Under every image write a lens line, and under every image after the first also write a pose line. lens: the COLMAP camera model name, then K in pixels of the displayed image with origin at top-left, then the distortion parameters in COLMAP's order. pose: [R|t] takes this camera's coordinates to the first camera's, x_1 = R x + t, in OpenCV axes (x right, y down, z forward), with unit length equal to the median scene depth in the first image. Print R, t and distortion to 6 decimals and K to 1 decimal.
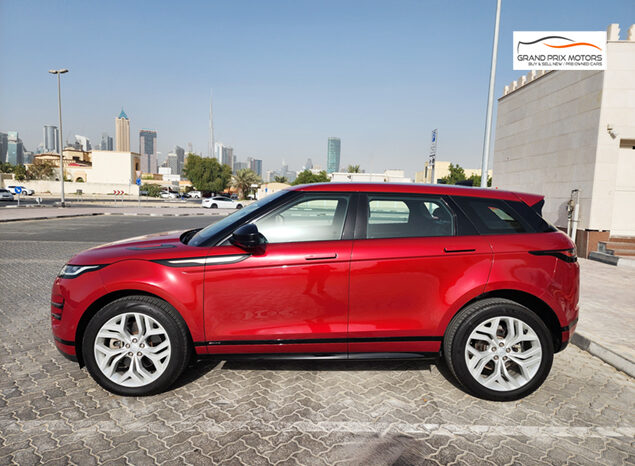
lens RADIAL K [[433.0, 0, 318.5], [0, 433.0, 234.7], [0, 0, 1]] dist [0.053163, -0.048188]
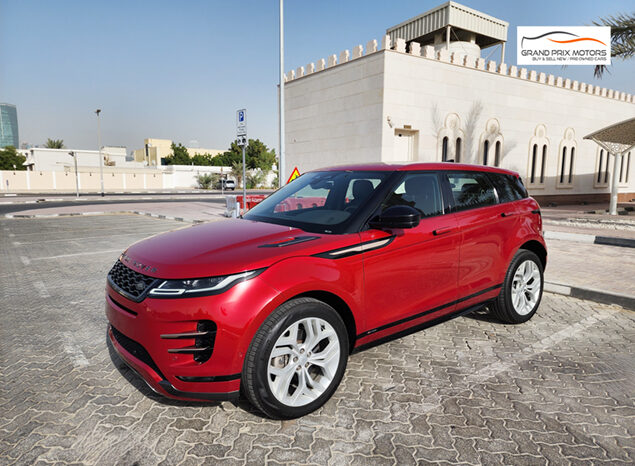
lens RADIAL K [[433.0, 0, 316.2], [0, 433.0, 234.1], [0, 0, 1]] dist [0.053163, -0.048188]
pose [[0.786826, -0.103489, 0.608437, -0.238458], [0.075511, 0.994577, 0.071518, -0.010830], [-0.612538, -0.010329, 0.790373, 0.085930]]
